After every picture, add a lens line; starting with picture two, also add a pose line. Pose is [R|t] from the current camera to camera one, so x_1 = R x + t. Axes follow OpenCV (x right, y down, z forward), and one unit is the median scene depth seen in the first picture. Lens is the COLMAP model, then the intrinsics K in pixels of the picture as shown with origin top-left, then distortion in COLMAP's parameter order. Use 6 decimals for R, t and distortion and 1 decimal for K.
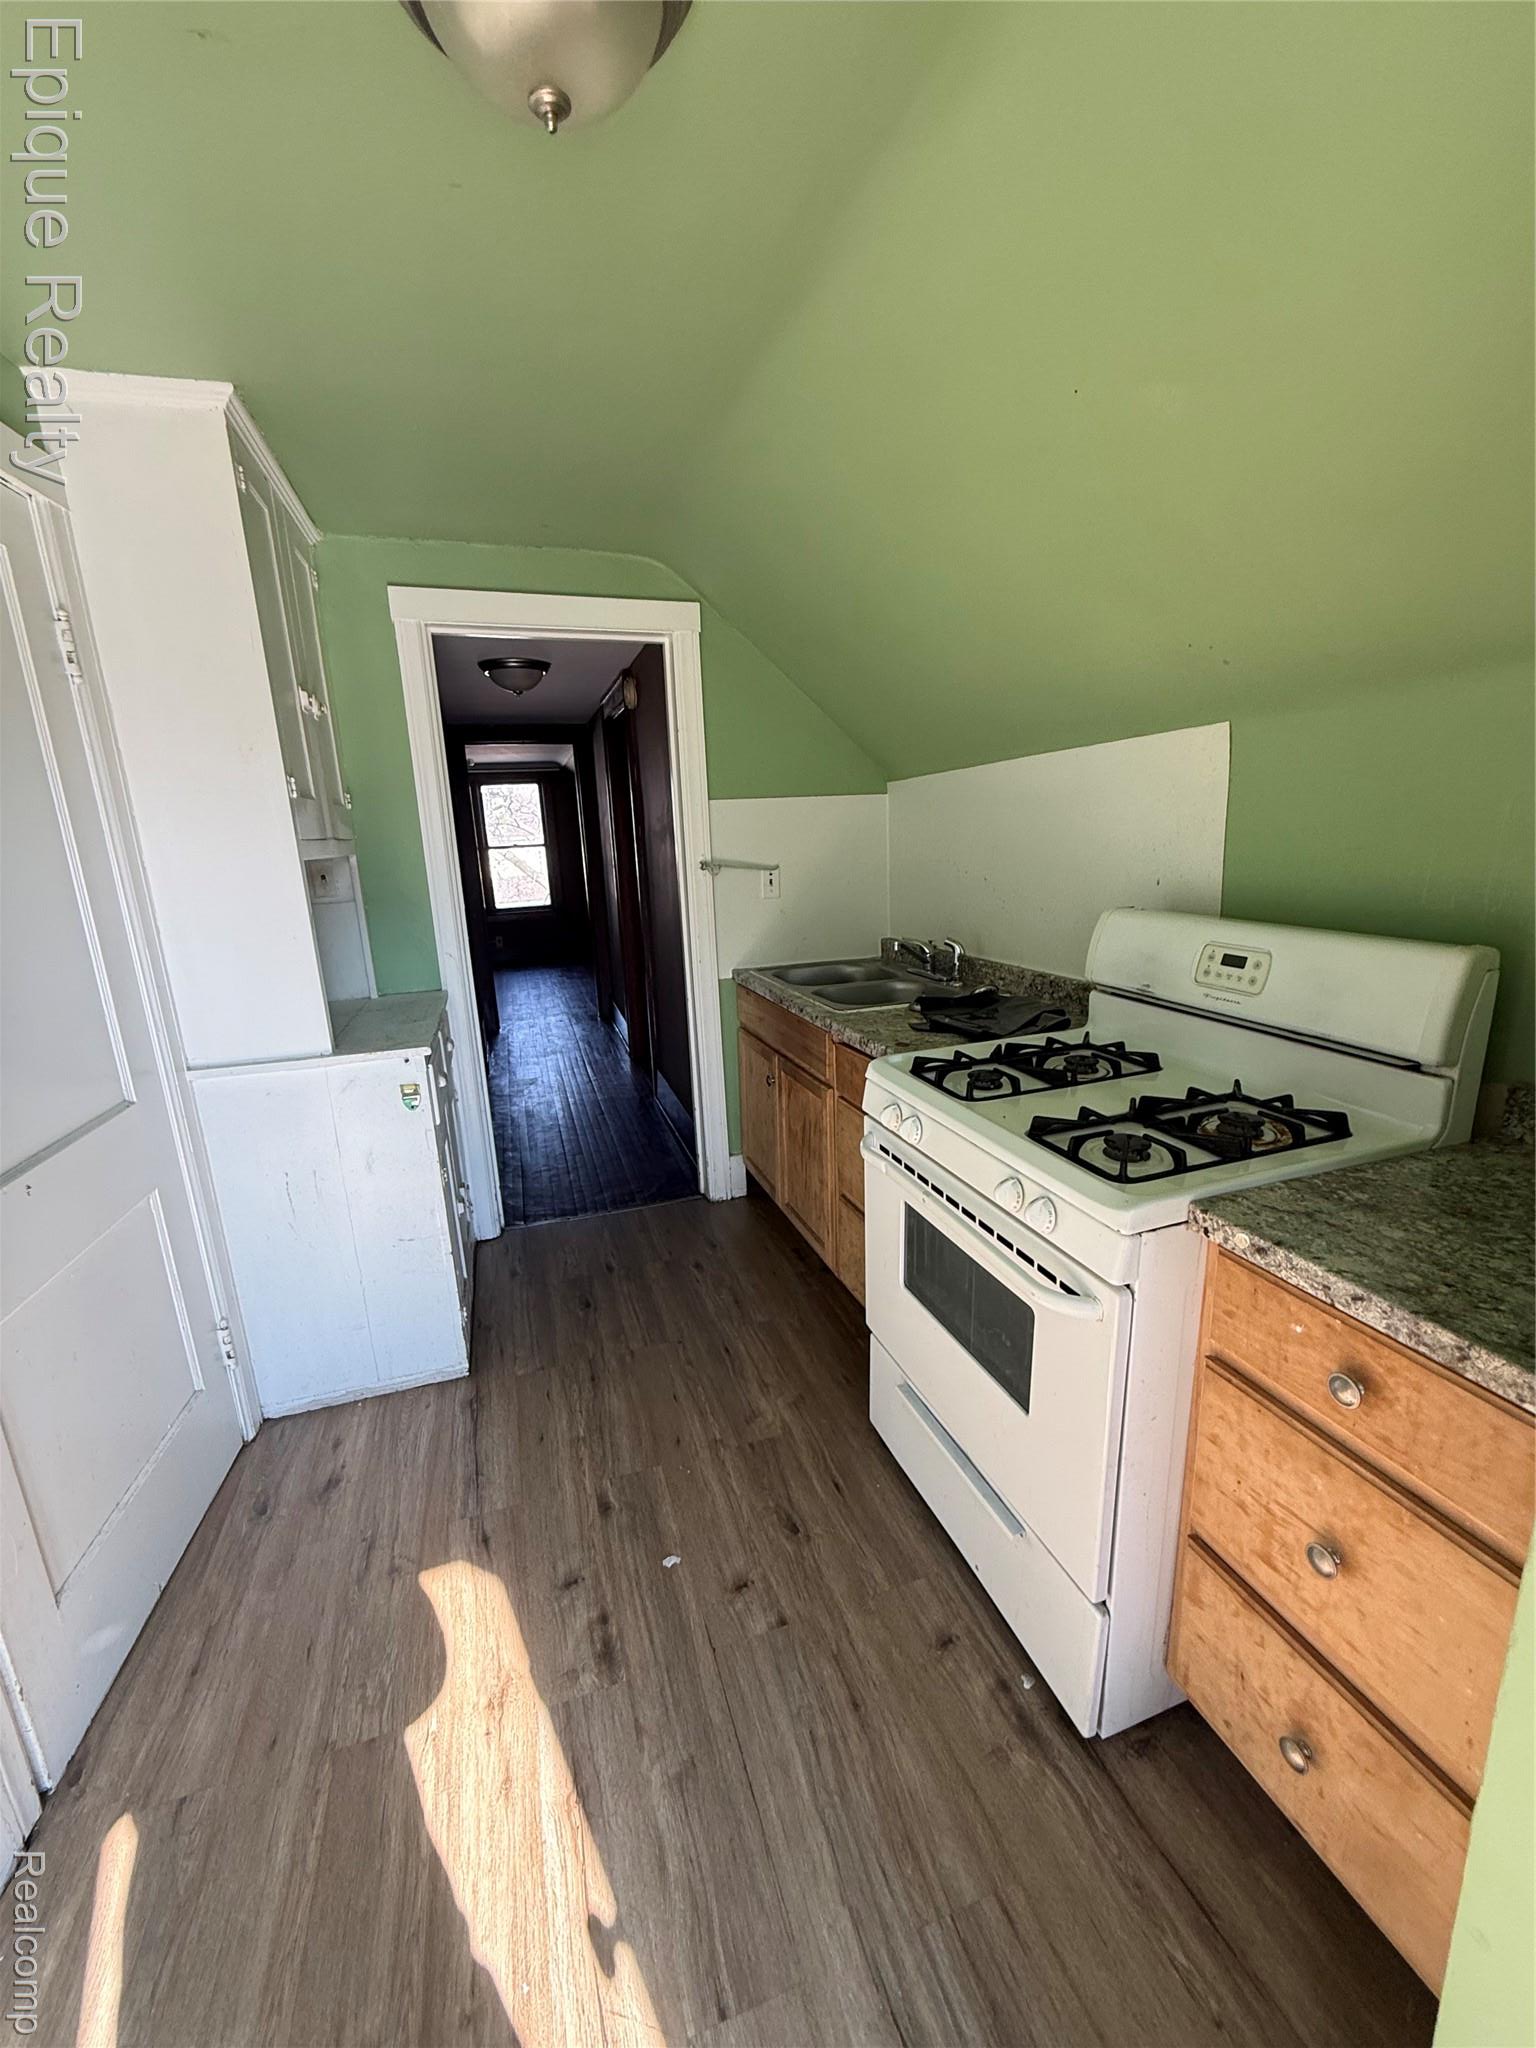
lens RADIAL K [[817.3, 0, 768.0], [0, 817.3, 1024.0], [0, 0, 1]] dist [0.002468, 0.000170]
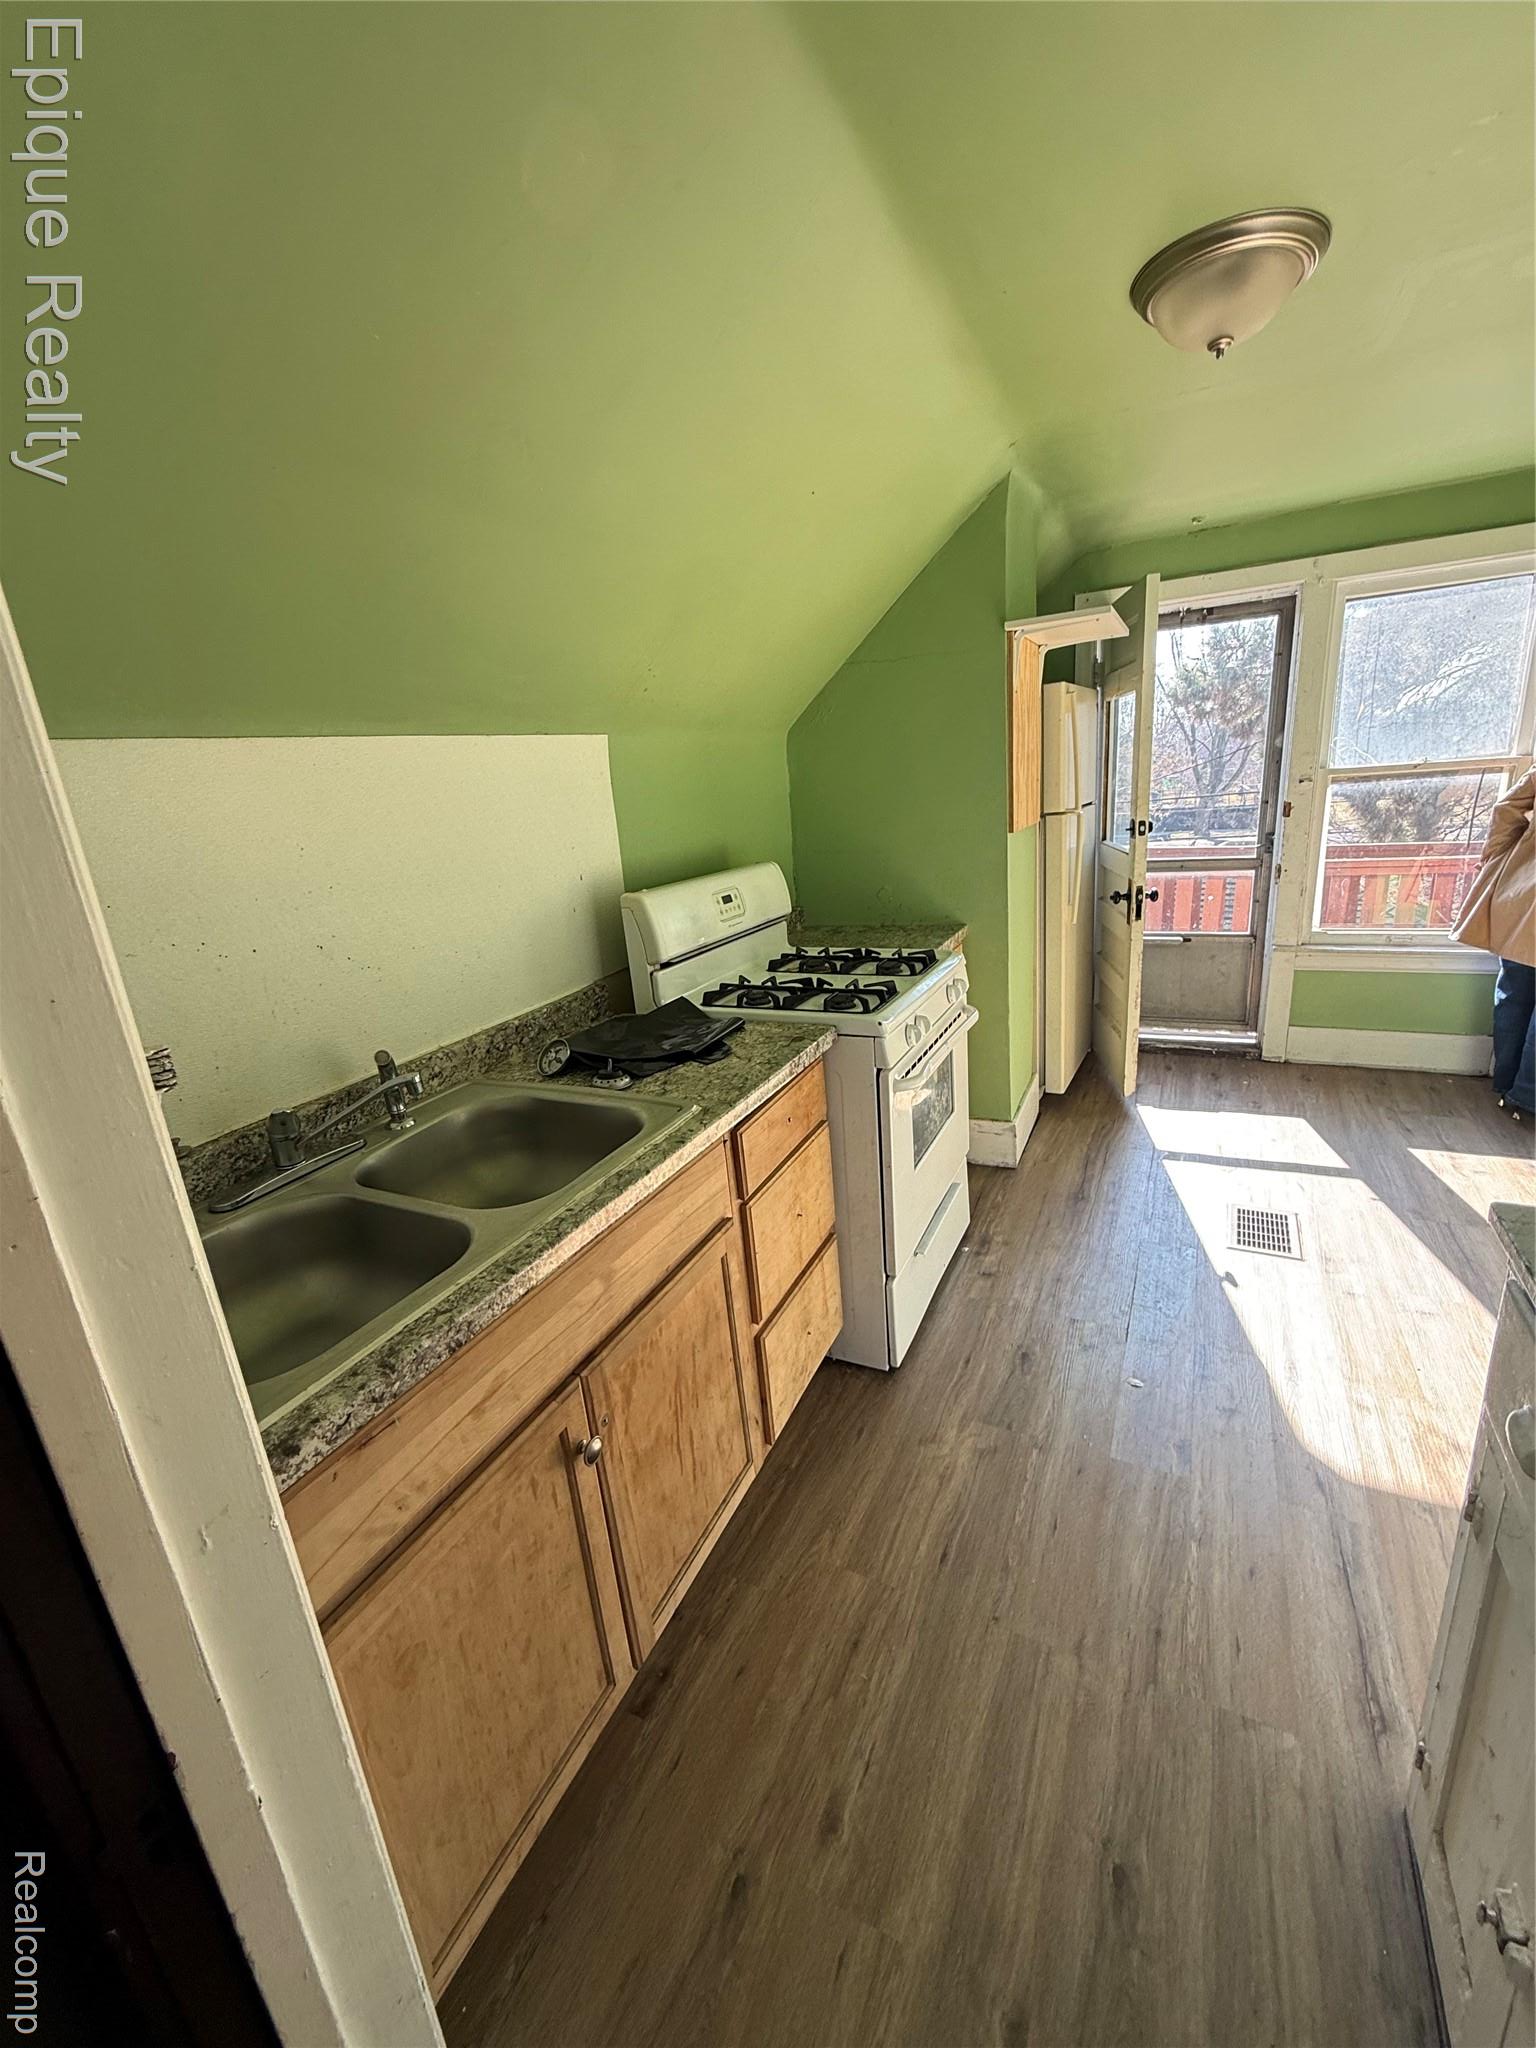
lens RADIAL K [[817.3, 0, 768.0], [0, 817.3, 1024.0], [0, 0, 1]] dist [0.002468, 0.000170]
pose [[-0.688670, -0.113541, 0.716130, -0.430122], [0.270459, 0.876156, 0.399001, -0.336833], [-0.672745, 0.468464, -0.572674, 1.421739]]
